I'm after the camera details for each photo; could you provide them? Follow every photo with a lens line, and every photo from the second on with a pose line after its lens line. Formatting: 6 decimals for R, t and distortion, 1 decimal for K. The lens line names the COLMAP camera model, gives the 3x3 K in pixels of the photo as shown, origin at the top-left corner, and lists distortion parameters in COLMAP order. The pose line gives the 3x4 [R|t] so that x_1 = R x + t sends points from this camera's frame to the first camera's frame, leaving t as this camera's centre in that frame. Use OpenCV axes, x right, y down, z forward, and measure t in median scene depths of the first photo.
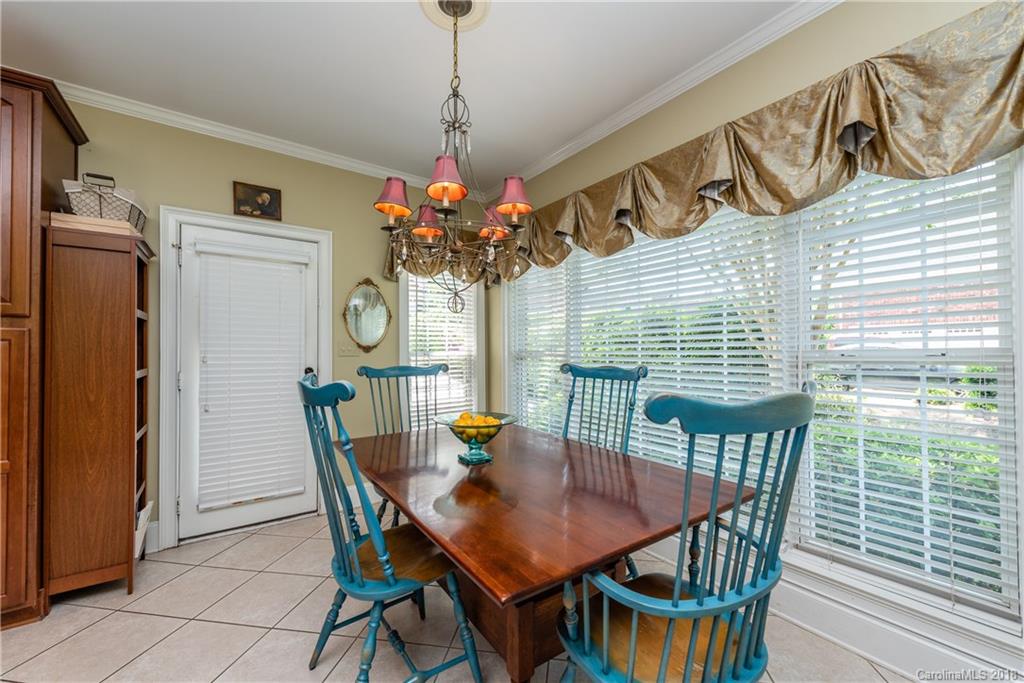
lens RADIAL K [[403.4, 0, 506.8], [0, 403.4, 345.7], [0, 0, 1]] dist [0.008669, -0.002380]
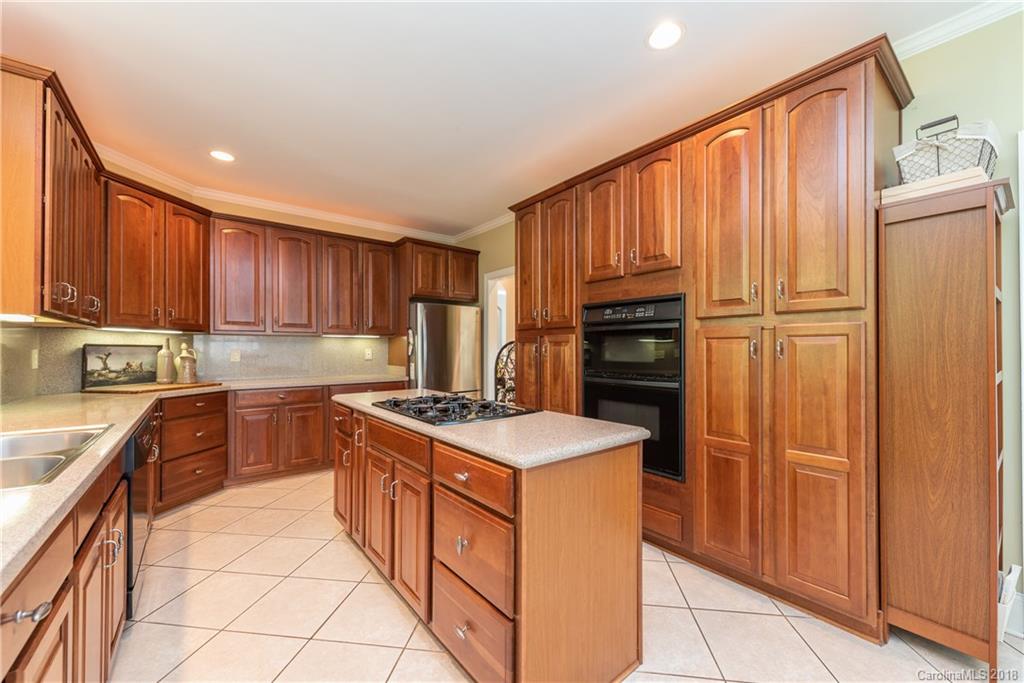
lens RADIAL K [[403.4, 0, 512.6], [0, 403.4, 347.4], [0, 0, 1]] dist [0.008669, -0.002380]
pose [[0.045125, -0.003313, -0.998976, -0.275082], [0.011719, 0.999927, -0.002787, 0.008862], [0.998913, -0.011581, 0.045161, 0.151010]]
